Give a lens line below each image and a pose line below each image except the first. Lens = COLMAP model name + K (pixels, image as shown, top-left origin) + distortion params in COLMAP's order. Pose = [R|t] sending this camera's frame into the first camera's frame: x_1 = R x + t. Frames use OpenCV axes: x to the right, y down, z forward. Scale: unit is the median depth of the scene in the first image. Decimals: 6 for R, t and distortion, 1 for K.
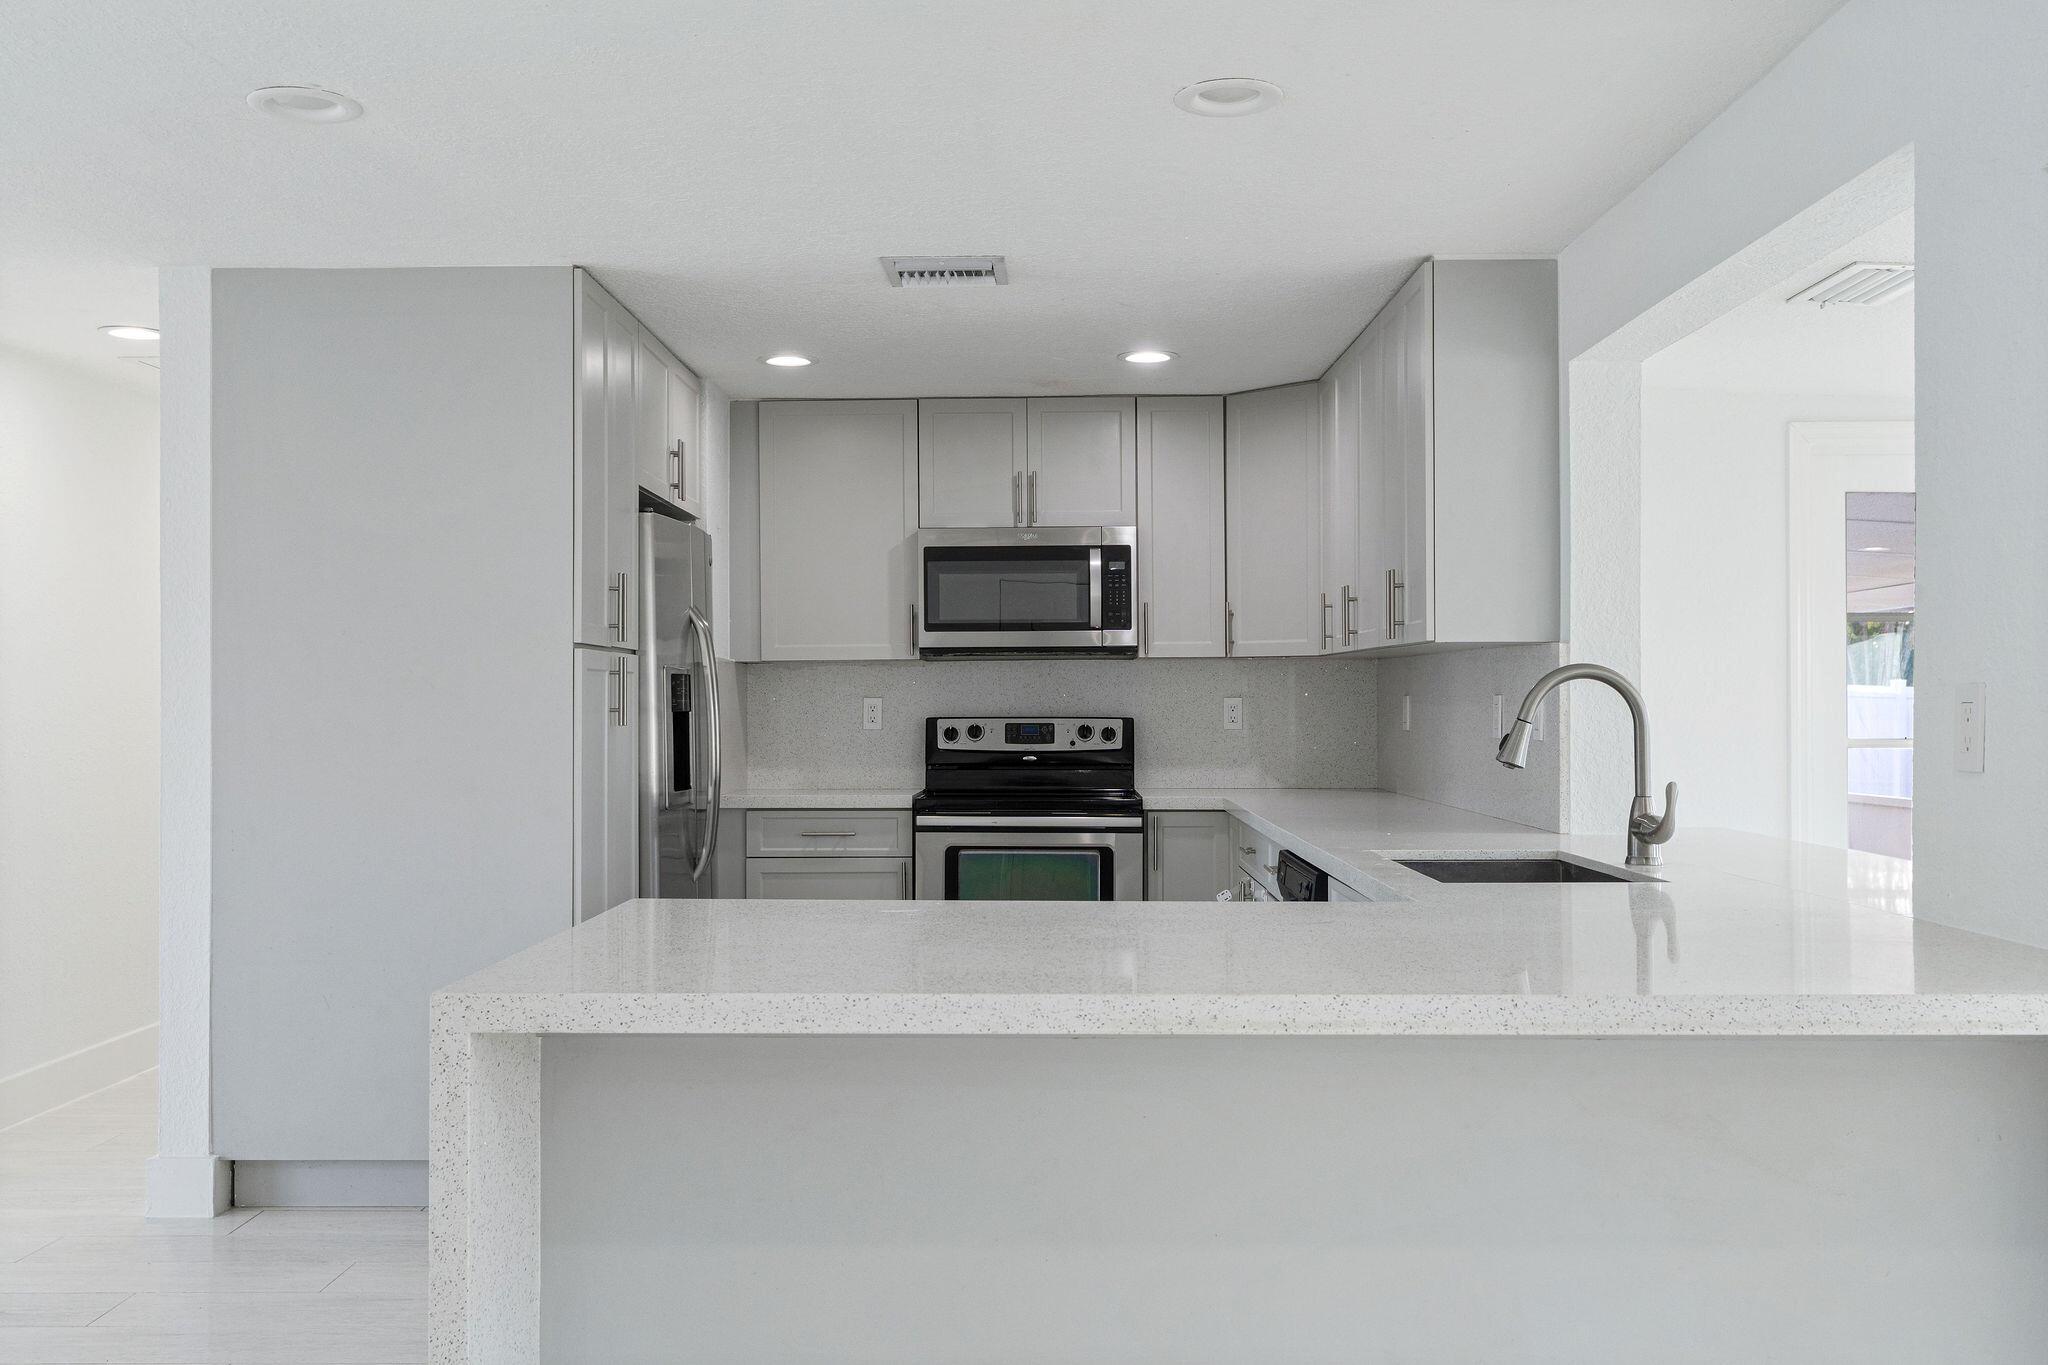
lens RADIAL K [[1809.0, 0, 1024.0], [0, 1809.0, 682.5], [0, 0, 1]] dist [0.033035, 0.001187]
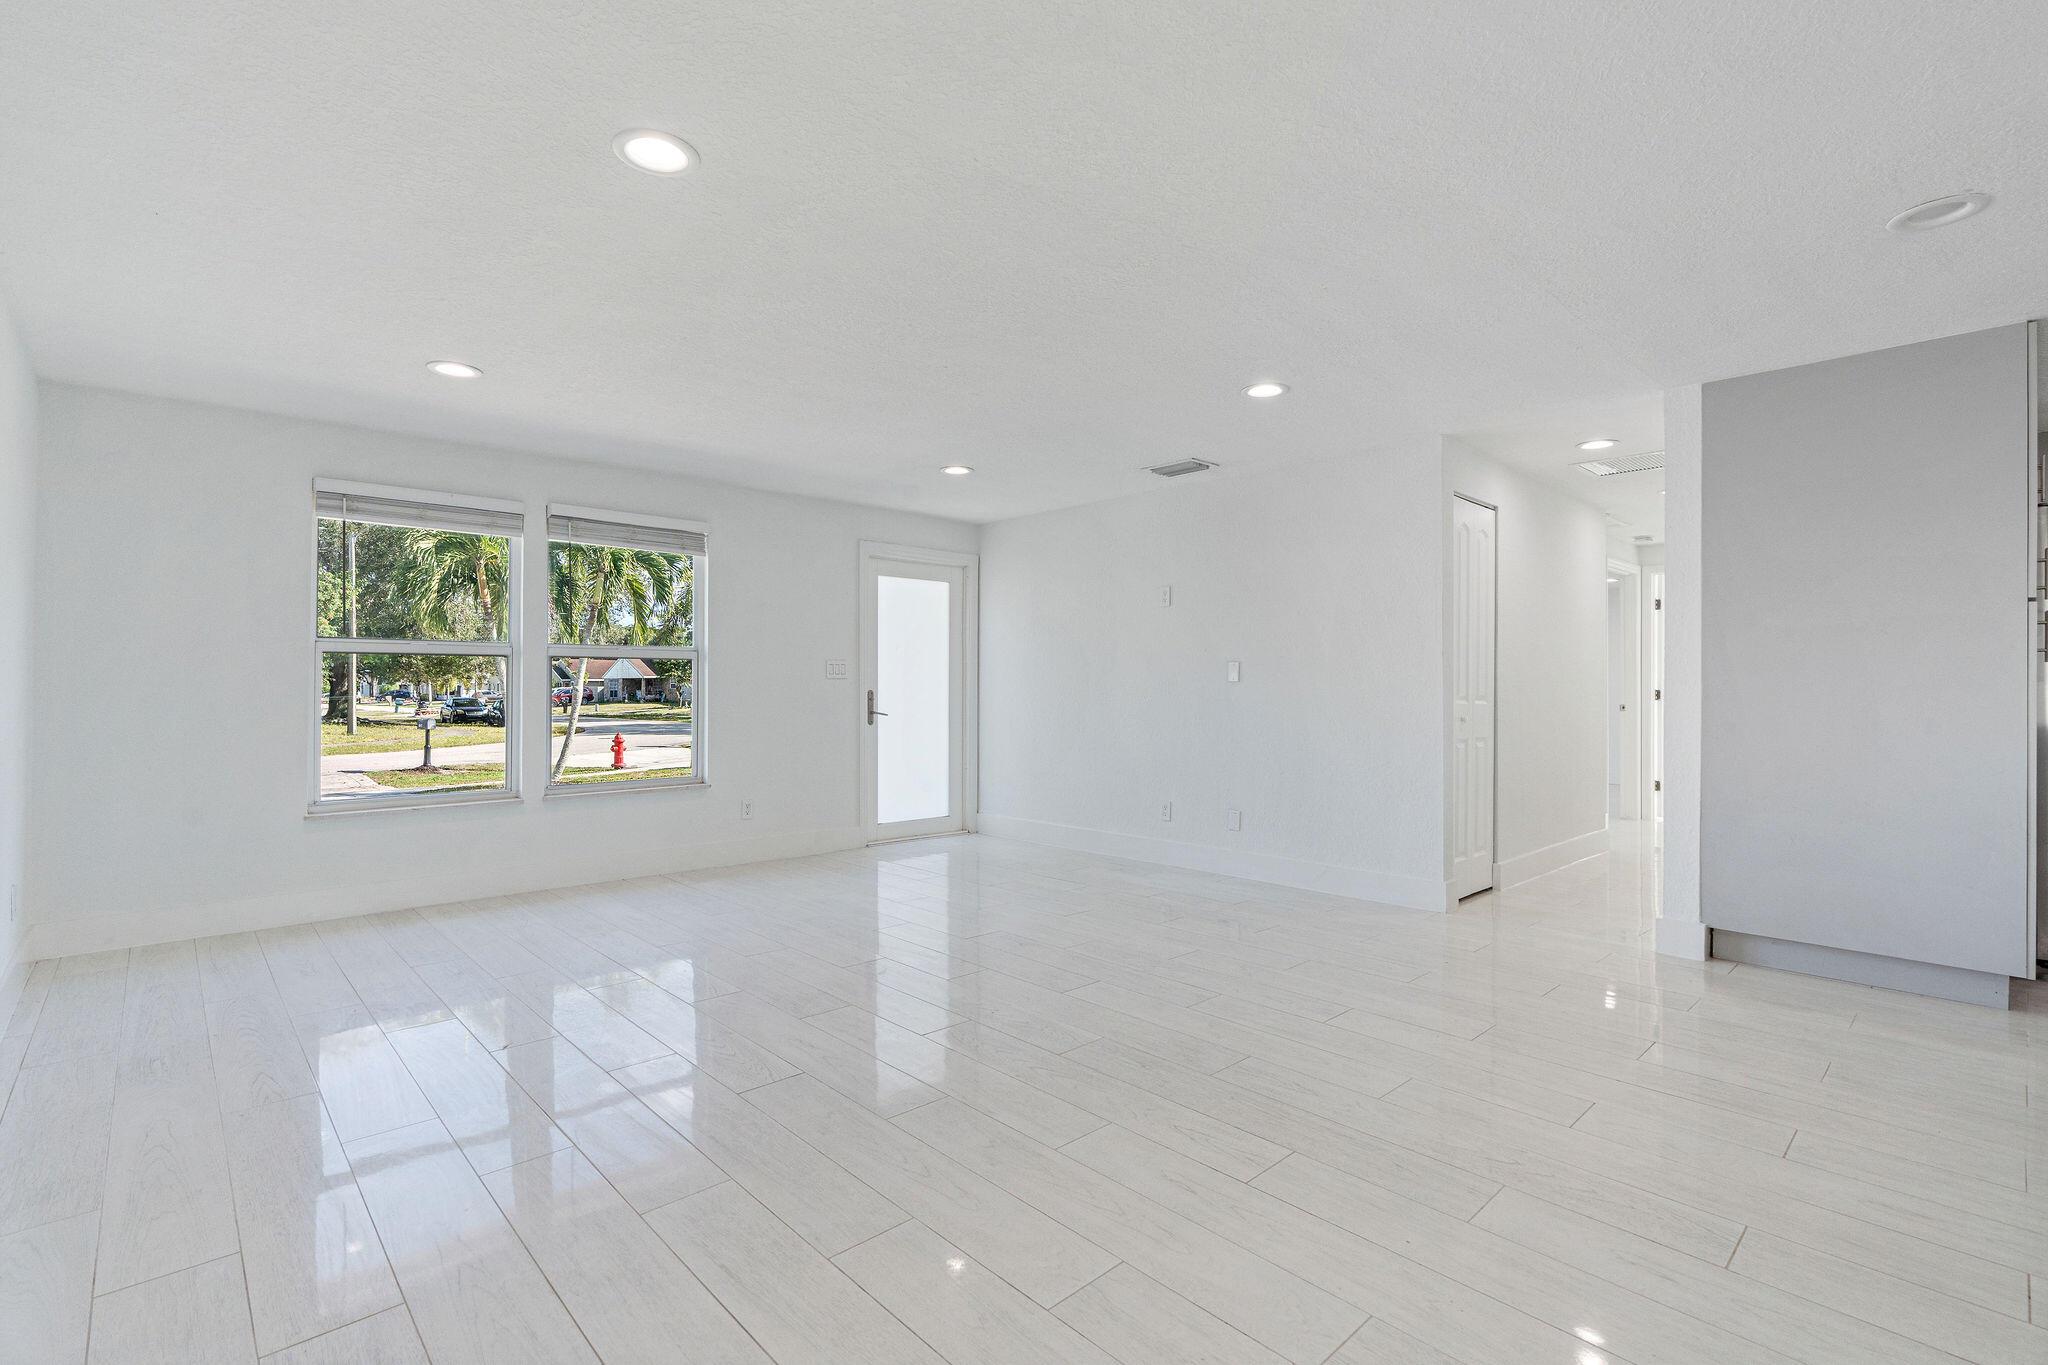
lens RADIAL K [[934.4, 0, 1001.6], [0, 934.4, 682.6], [0, 0, 1]] dist [-0.003943, -0.000285]
pose [[0.683936, 0.004522, -0.729528, -0.196597], [-0.003882, 0.999989, 0.002560, 0.031769], [0.729531, 0.001081, 0.683947, -0.025457]]
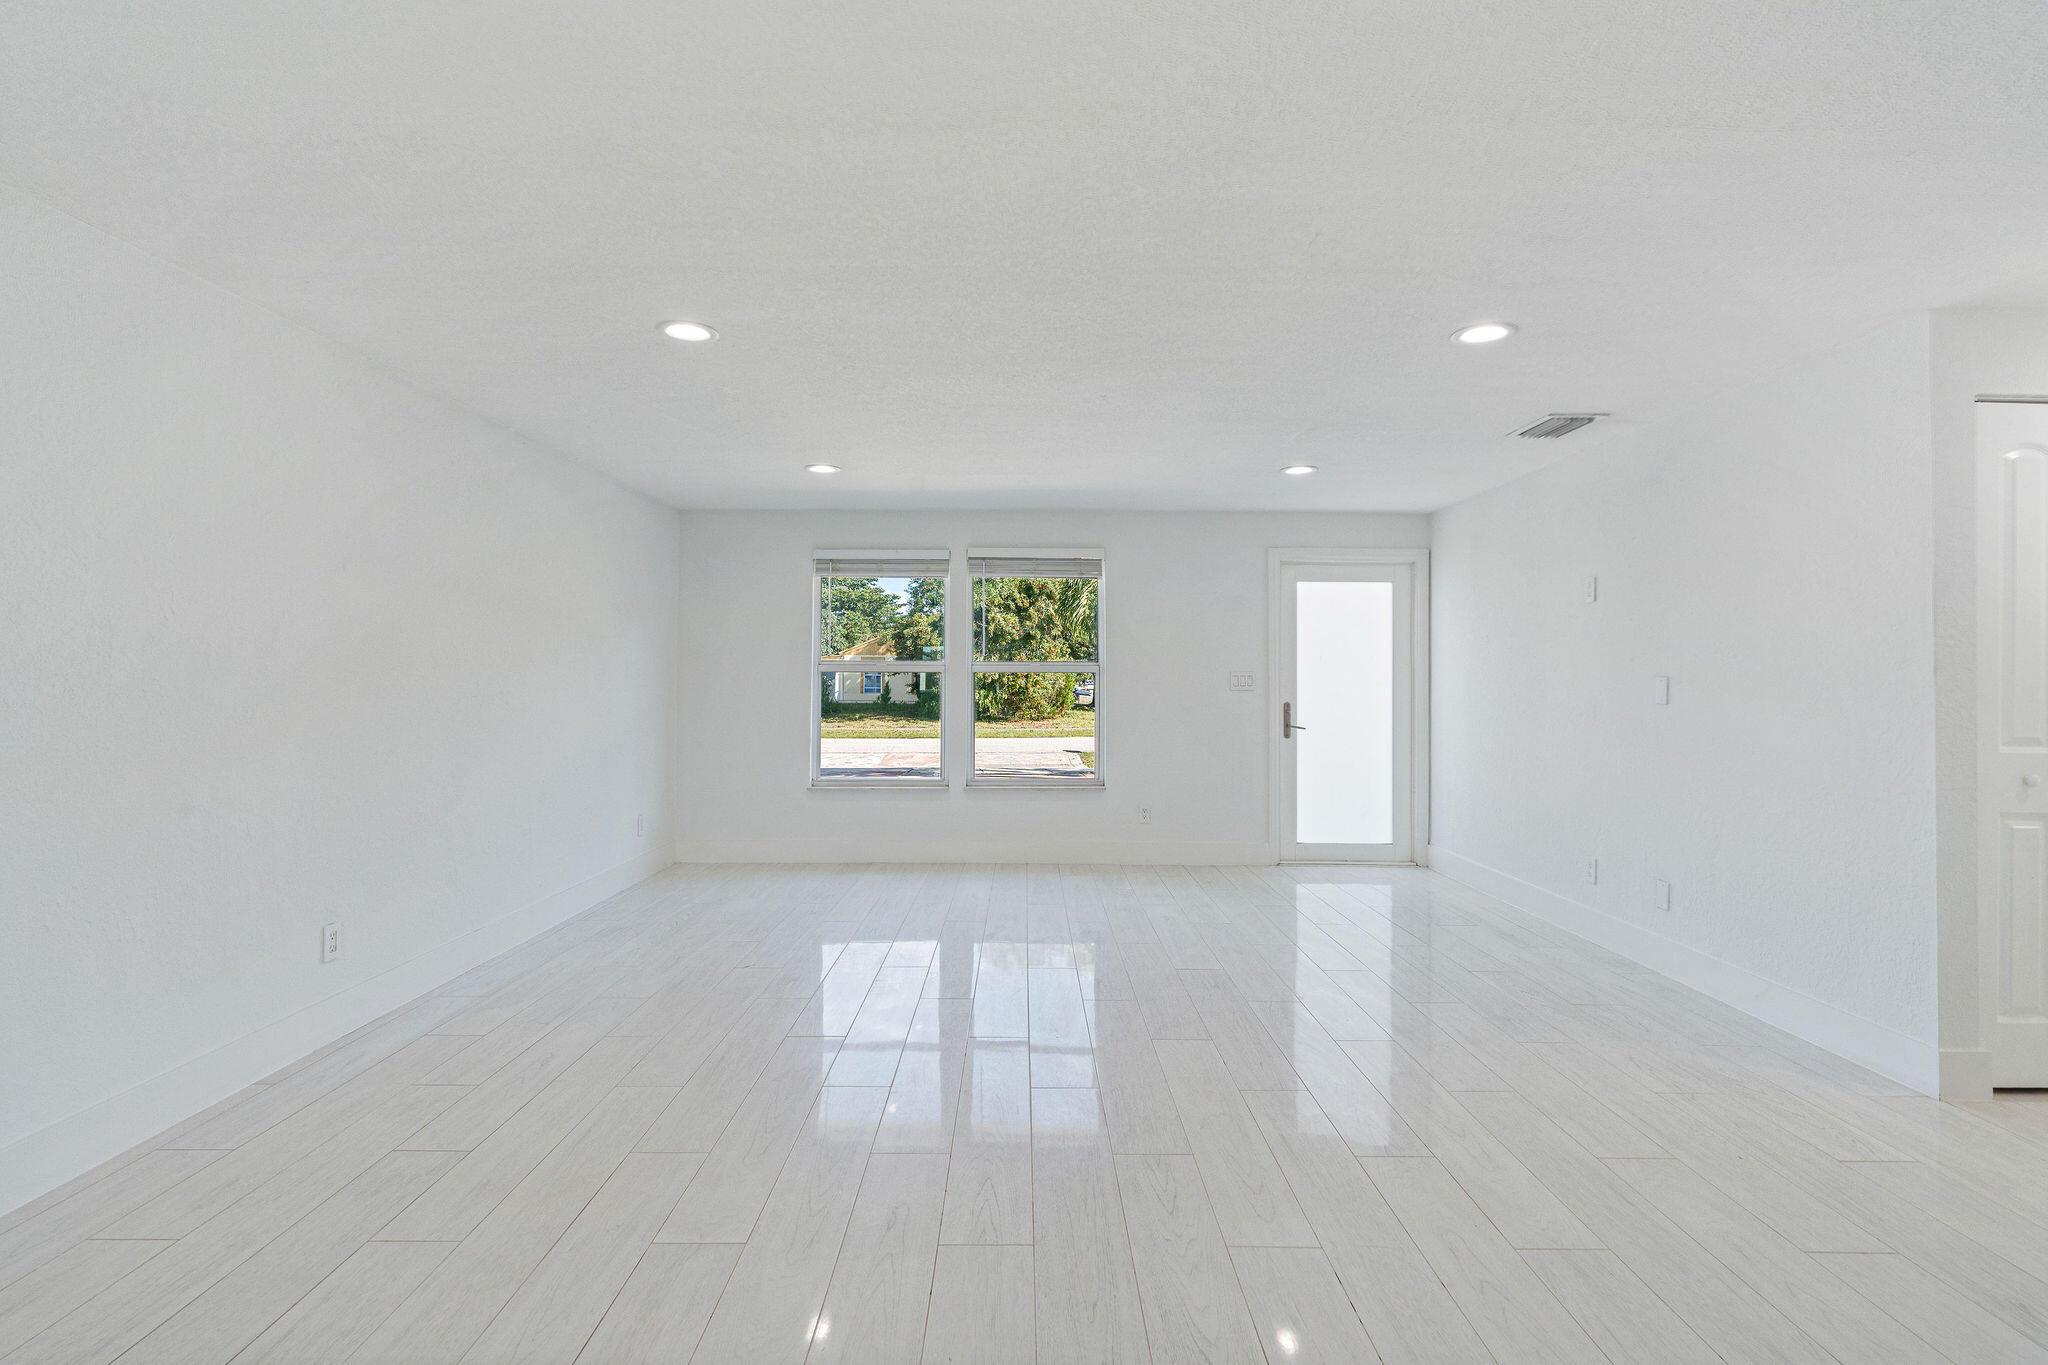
lens RADIAL K [[945.3, 0, 1019.7], [0, 945.3, 661.7], [0, 0, 1]] dist [-0.011897, -0.000750]
pose [[0.011649, -0.009334, -0.999889, -0.050845], [-0.001633, 0.999955, -0.009354, 0.010225], [0.999931, 0.001742, 0.011633, 0.282890]]
